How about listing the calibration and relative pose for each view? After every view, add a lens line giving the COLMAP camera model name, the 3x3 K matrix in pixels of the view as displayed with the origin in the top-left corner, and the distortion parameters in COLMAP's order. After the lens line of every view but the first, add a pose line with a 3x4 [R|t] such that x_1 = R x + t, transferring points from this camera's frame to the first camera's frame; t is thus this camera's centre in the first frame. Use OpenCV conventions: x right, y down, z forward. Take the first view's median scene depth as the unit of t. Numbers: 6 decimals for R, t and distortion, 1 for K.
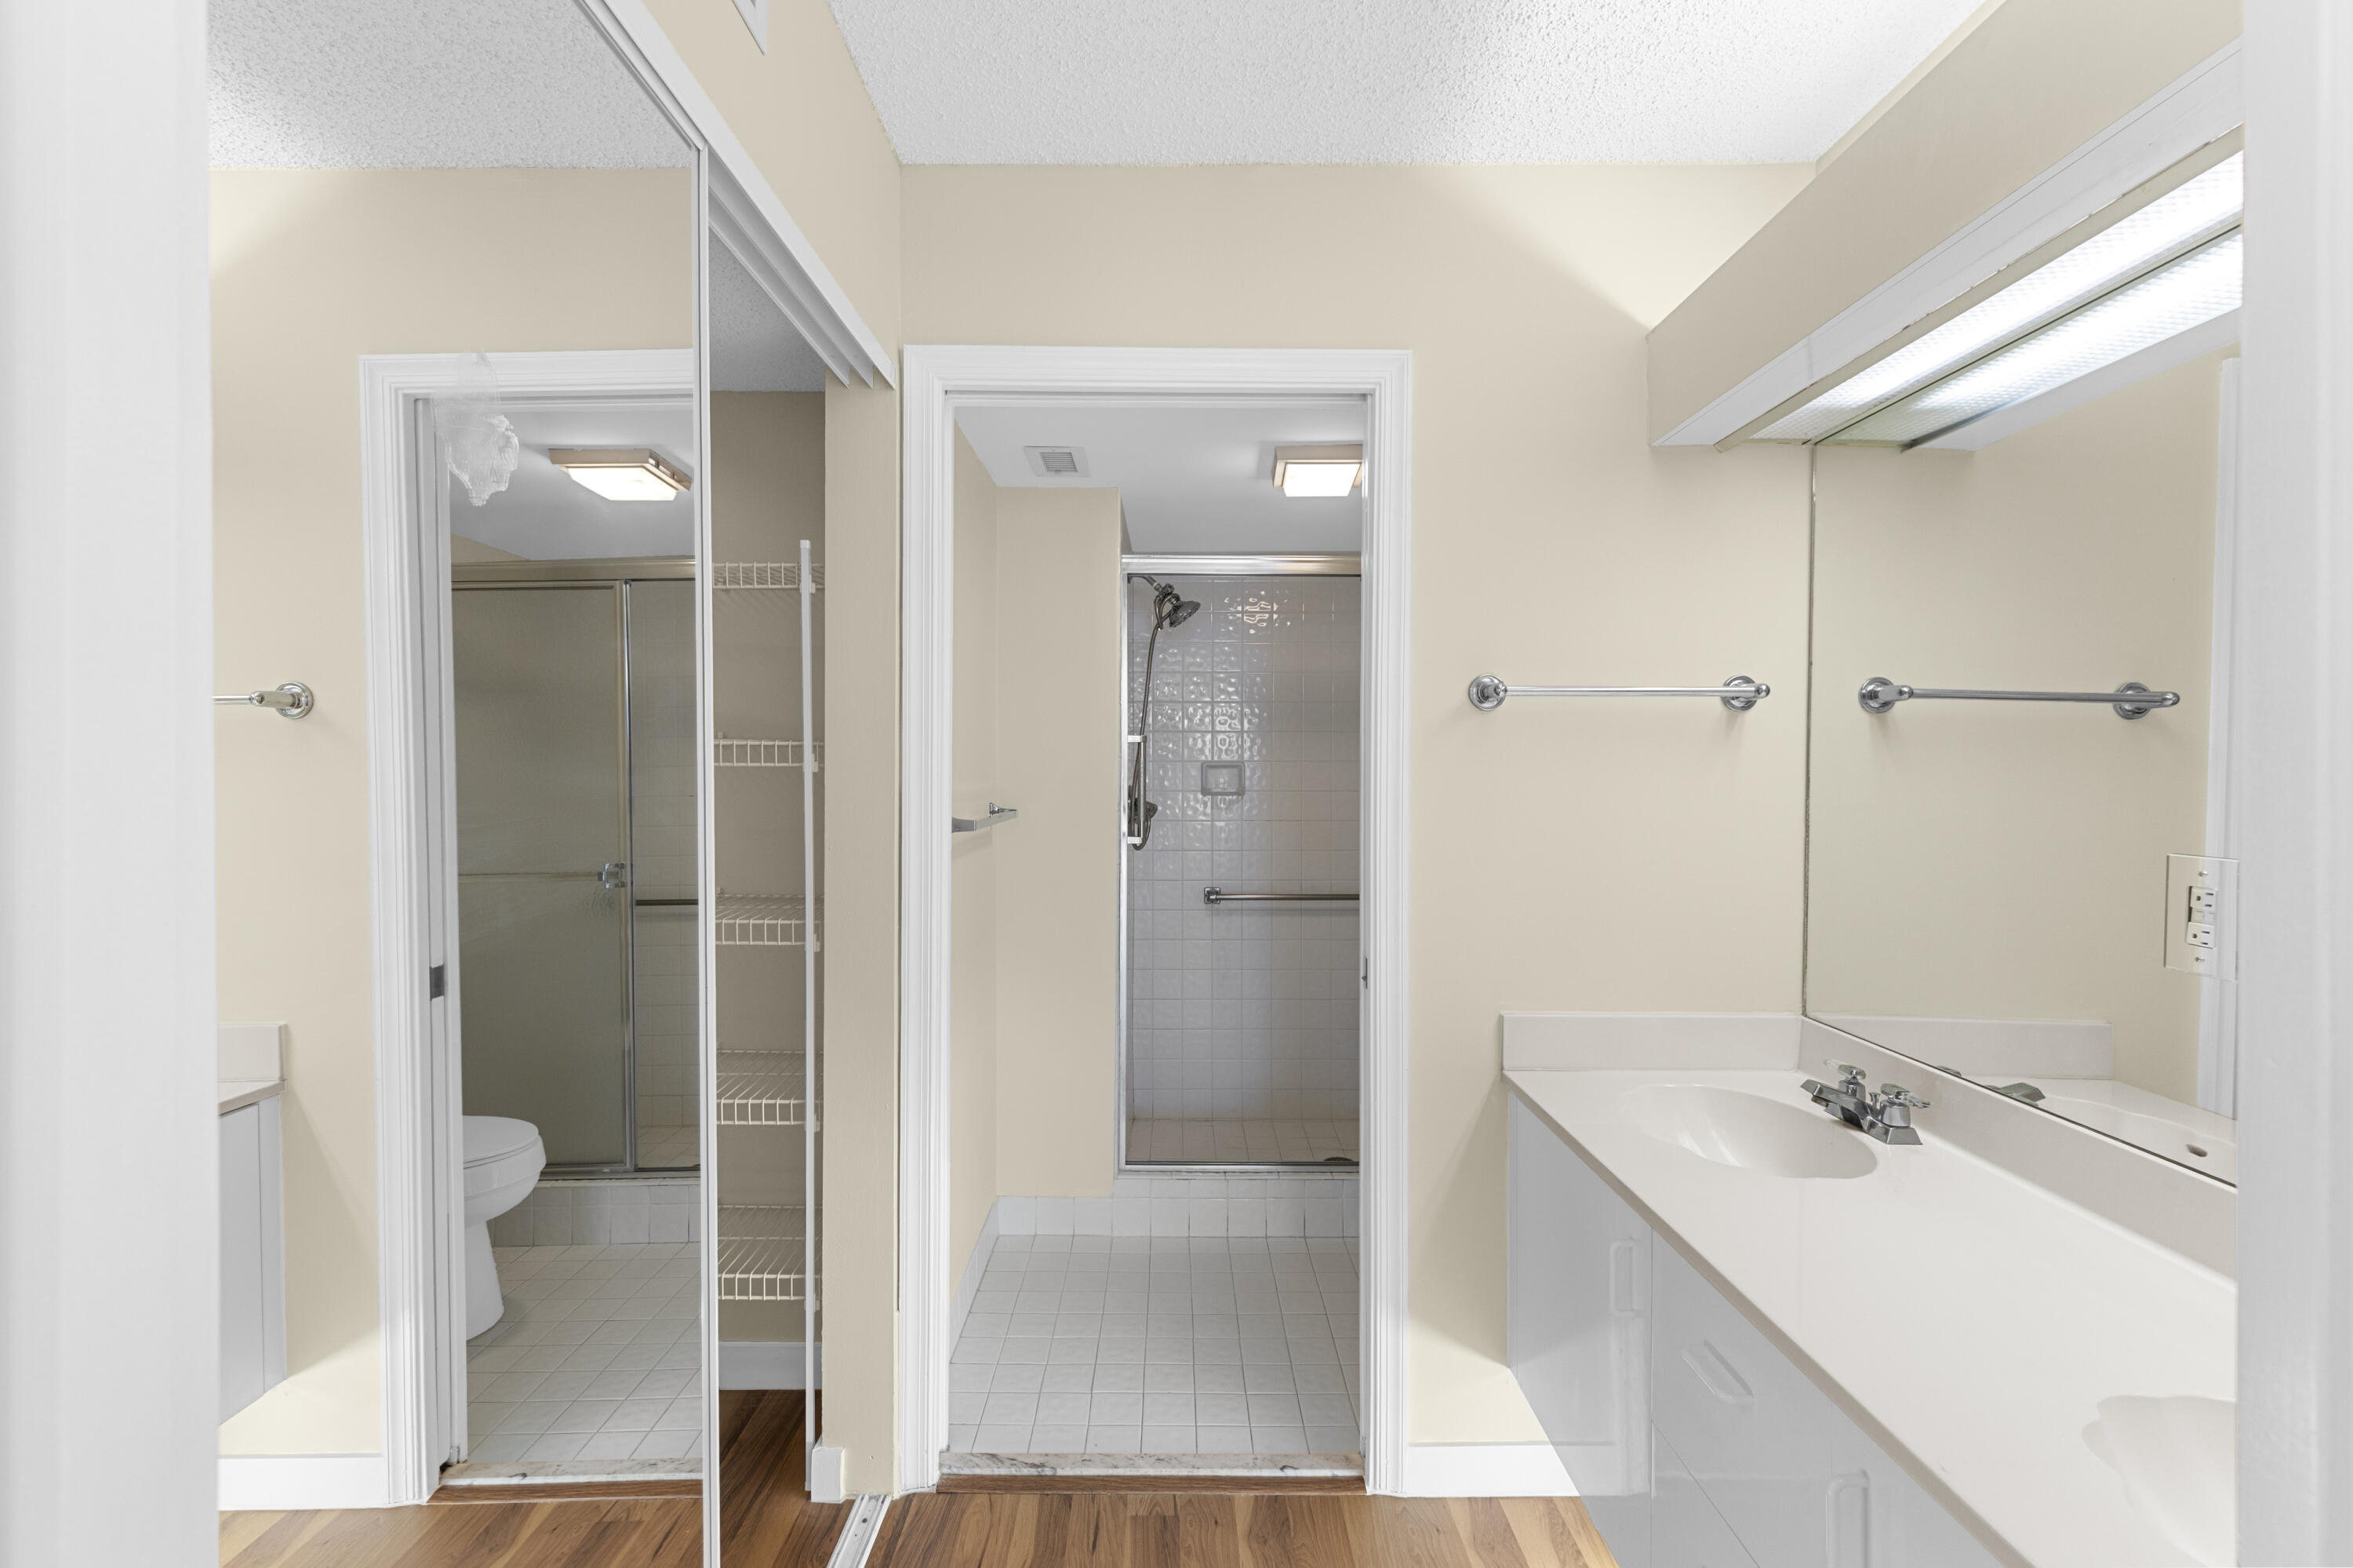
lens RADIAL K [[1046.4, 0, 1174.8], [0, 1046.4, 785.6], [0, 0, 1]] dist [-0.011223, -0.000633]
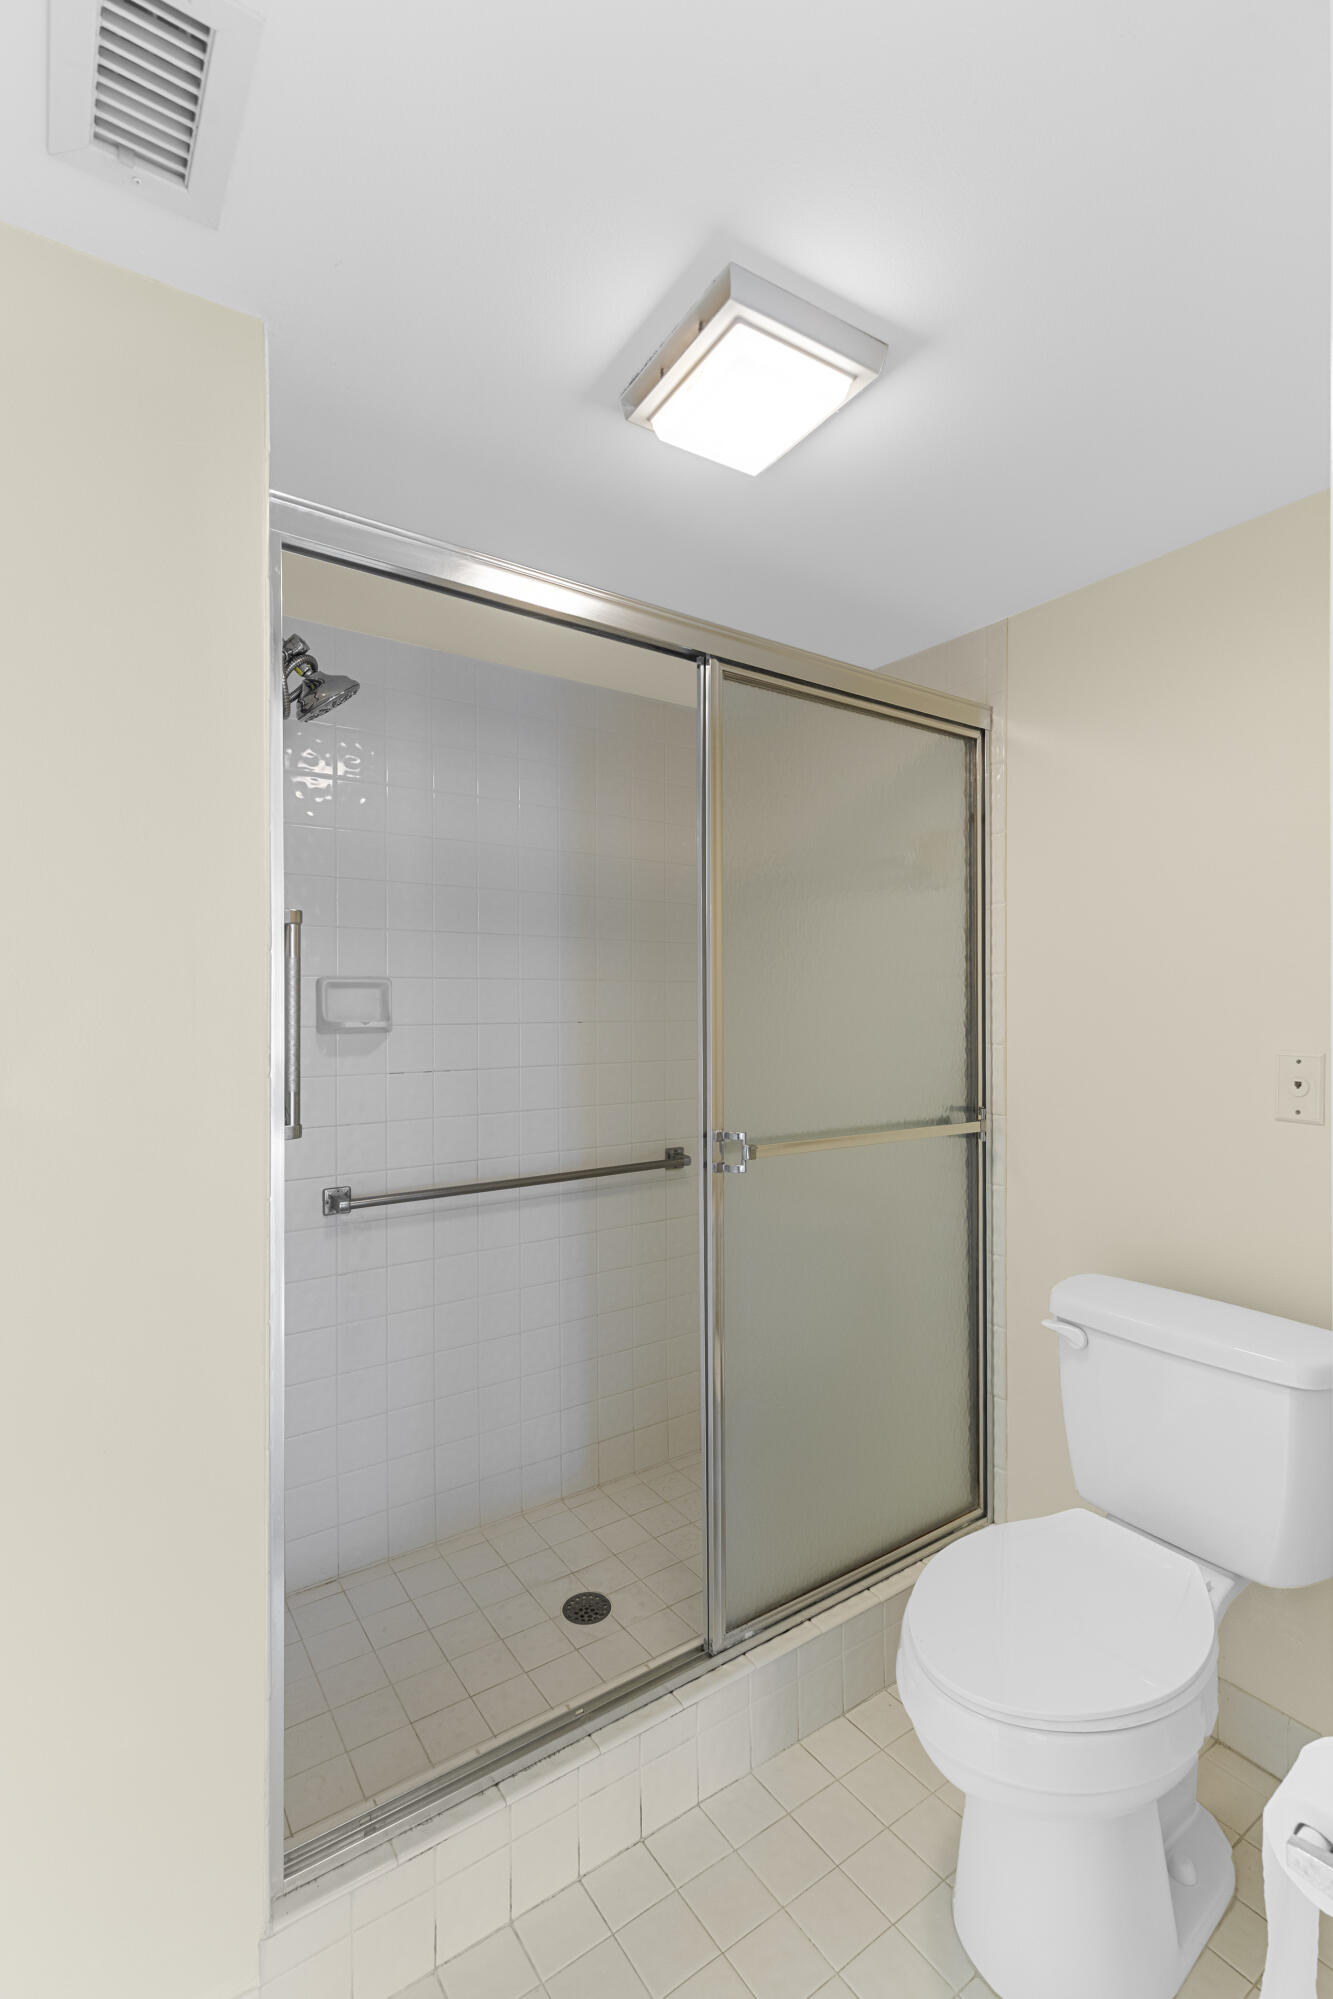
lens RADIAL K [[889.0, 0, 669.3], [0, 889.0, 1013.6], [0, 0, 1]] dist [-0.011223, -0.000633]
pose [[0.820961, -0.003344, 0.570974, -0.098018], [0.005438, 0.999983, -0.001963, 0.000018], [-0.570958, 0.004716, 0.820965, 0.481574]]
